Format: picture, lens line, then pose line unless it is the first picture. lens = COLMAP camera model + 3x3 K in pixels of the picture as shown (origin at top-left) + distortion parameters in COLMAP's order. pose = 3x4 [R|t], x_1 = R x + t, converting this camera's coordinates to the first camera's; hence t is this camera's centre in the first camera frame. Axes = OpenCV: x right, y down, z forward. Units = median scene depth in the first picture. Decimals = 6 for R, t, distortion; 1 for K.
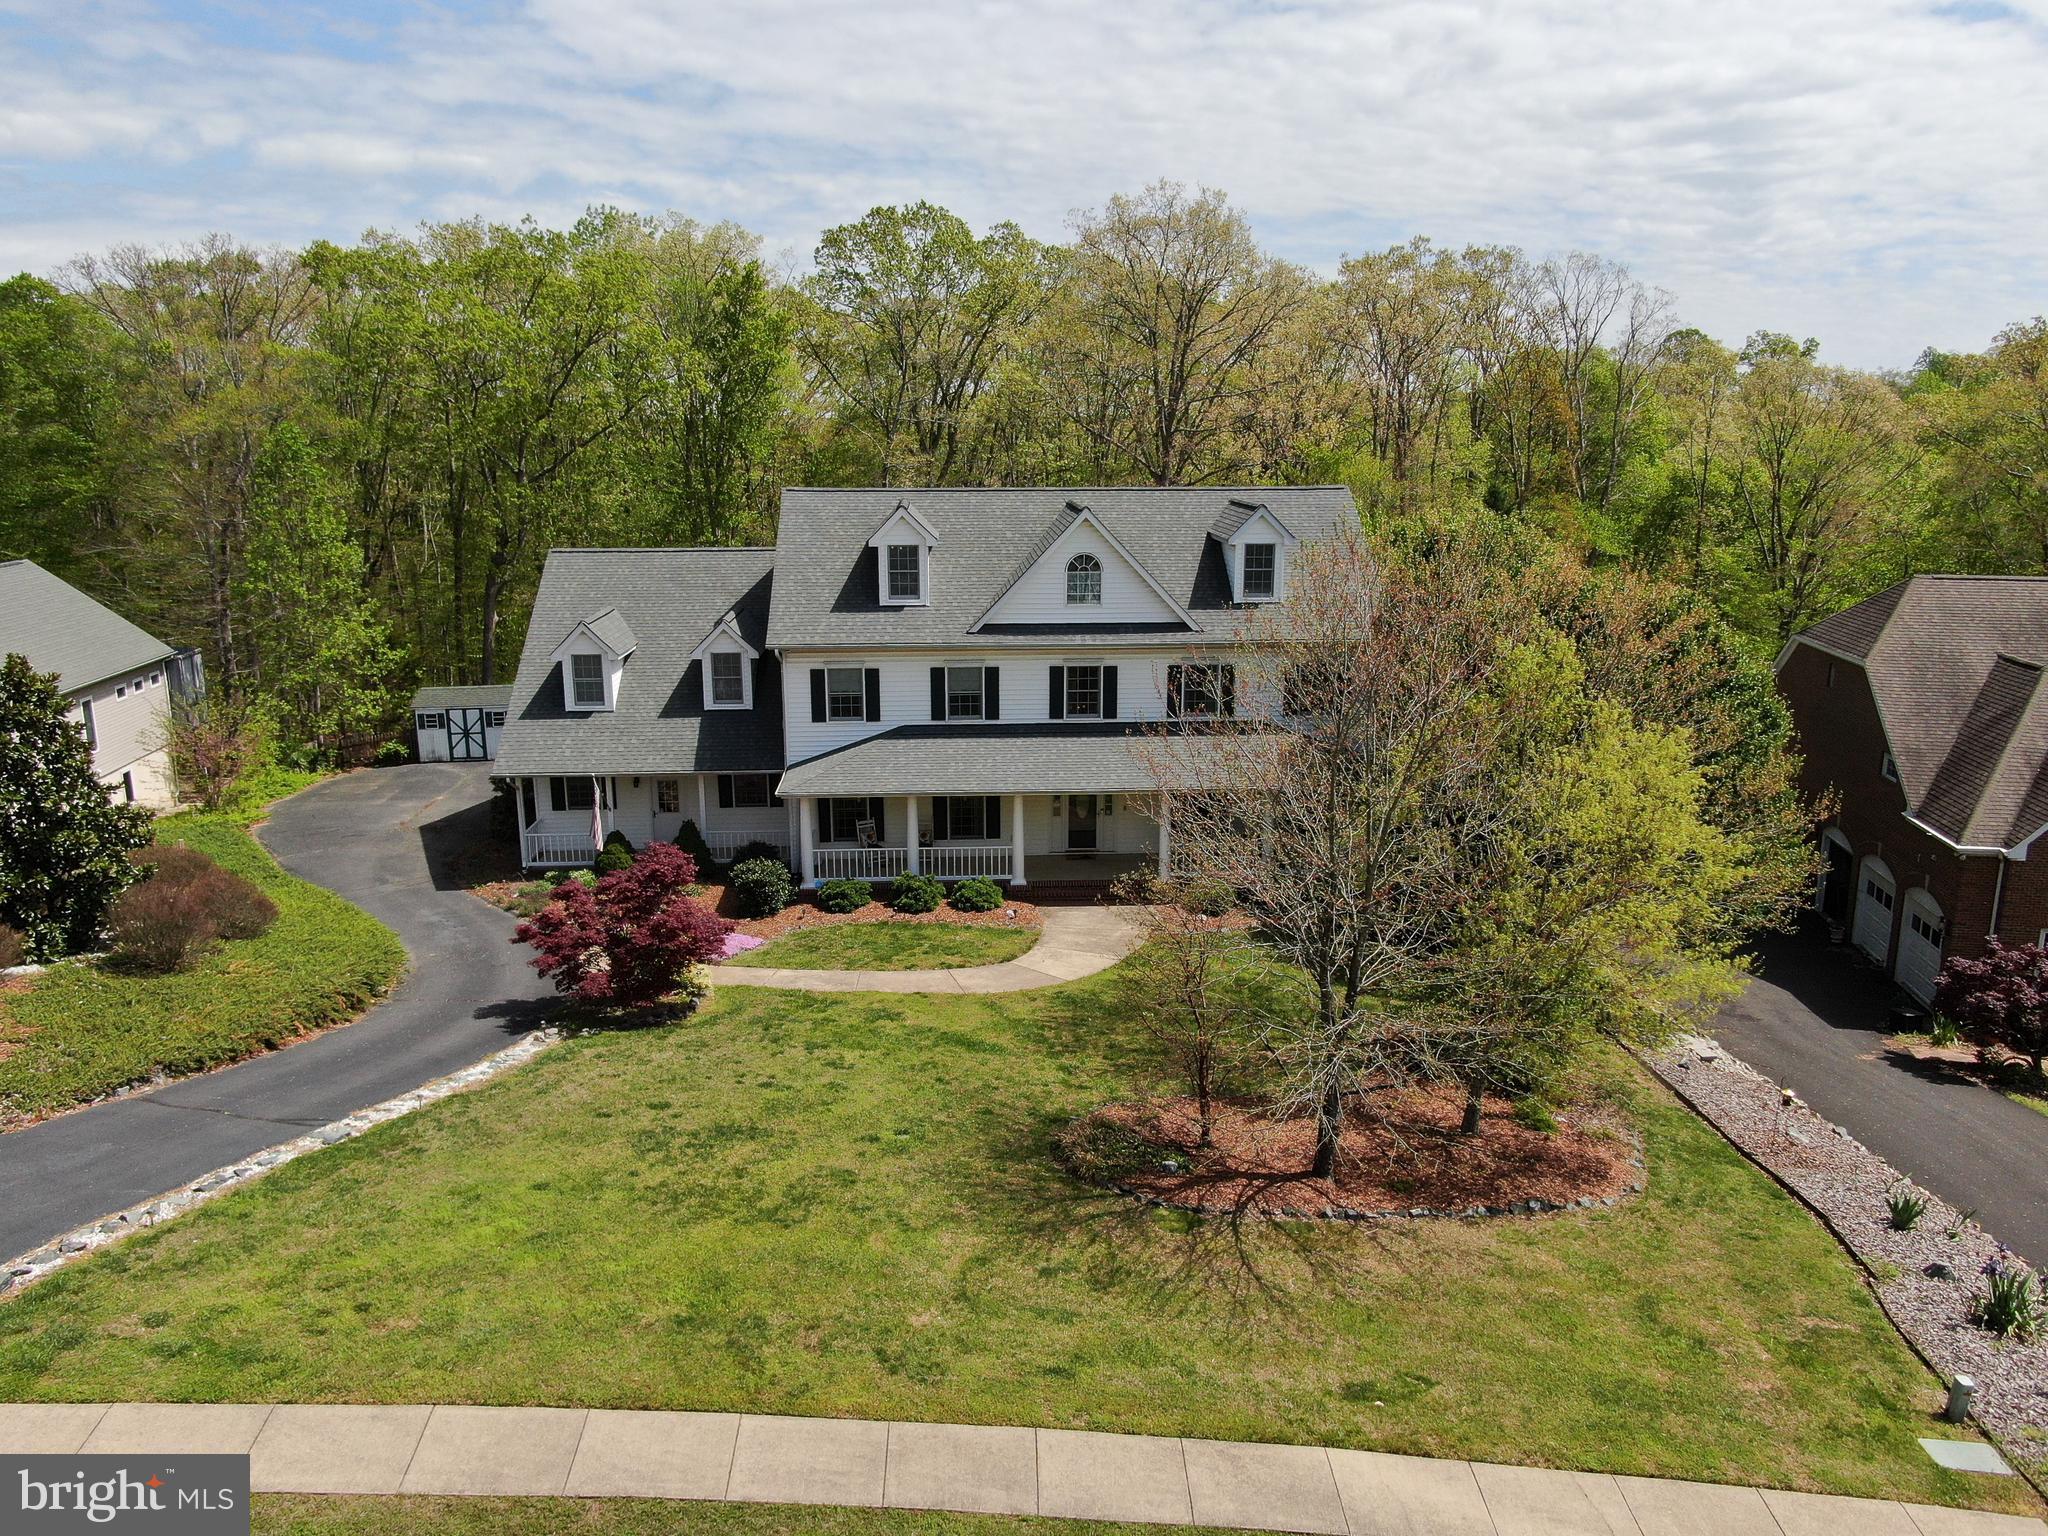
lens RADIAL K [[1503.5, 0, 1029.9], [0, 1503.5, 786.6], [0, 0, 1]] dist [-0.021973, 0.010436]
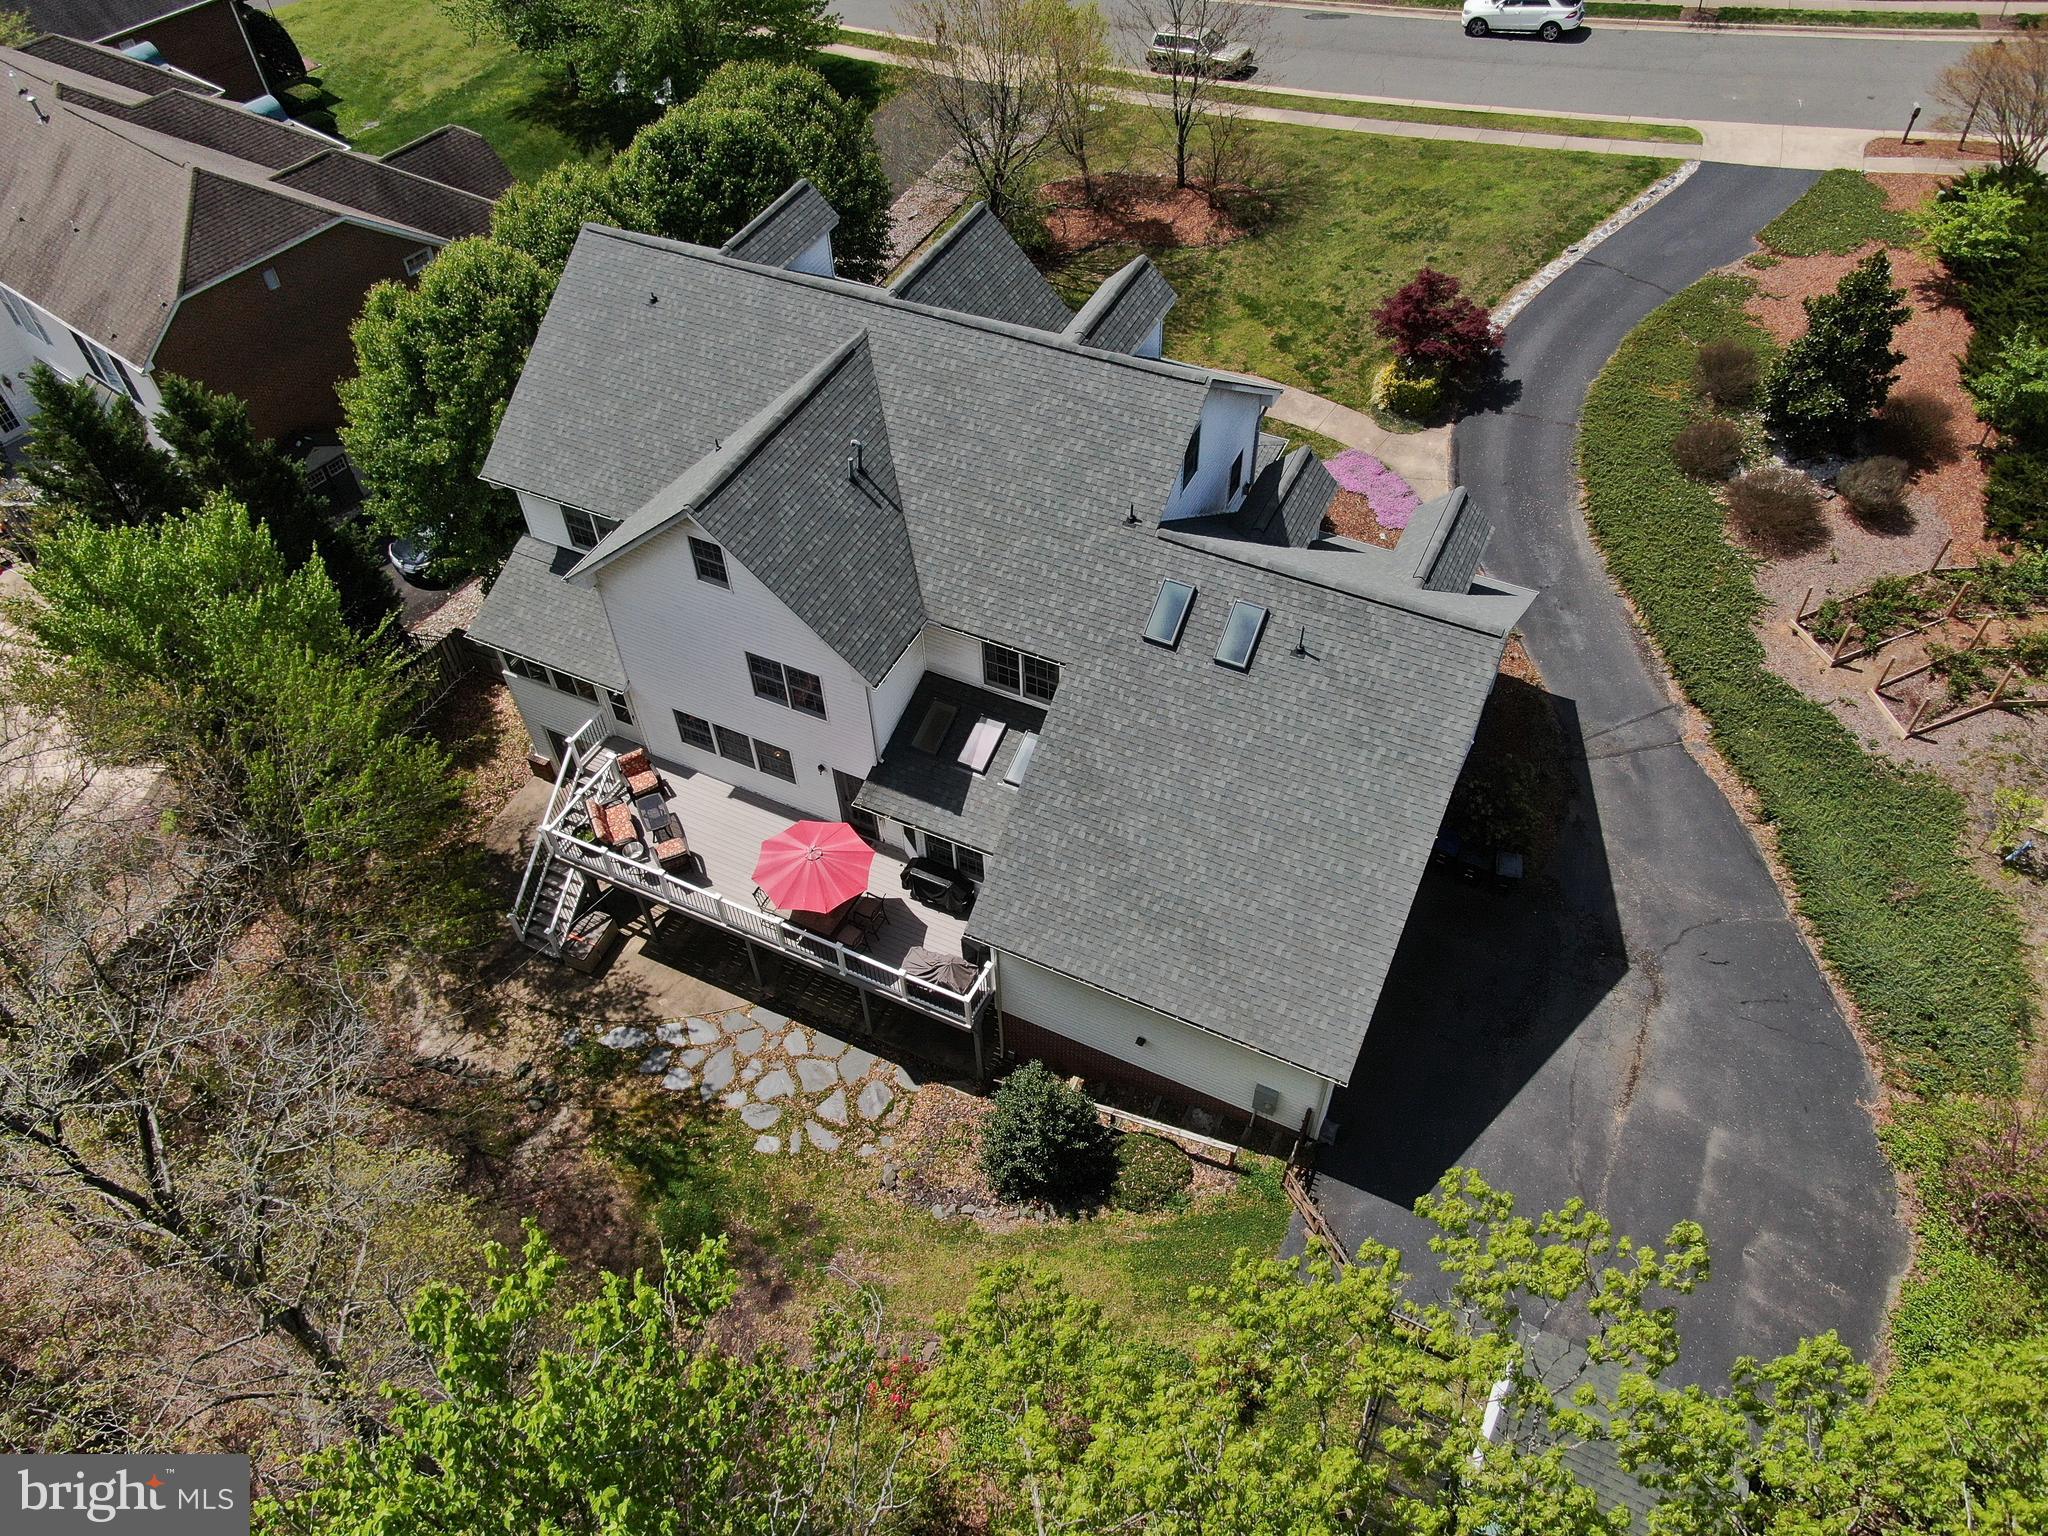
lens RADIAL K [[1503.5, 0, 1019.6], [0, 1503.5, 786.4], [0, 0, 1]] dist [-0.021973, 0.010436]
pose [[-0.870275, -0.357810, 0.338515, -0.439838], [0.136455, 0.485218, 0.863680, -0.819366], [-0.473287, 0.797832, -0.373448, 1.617840]]
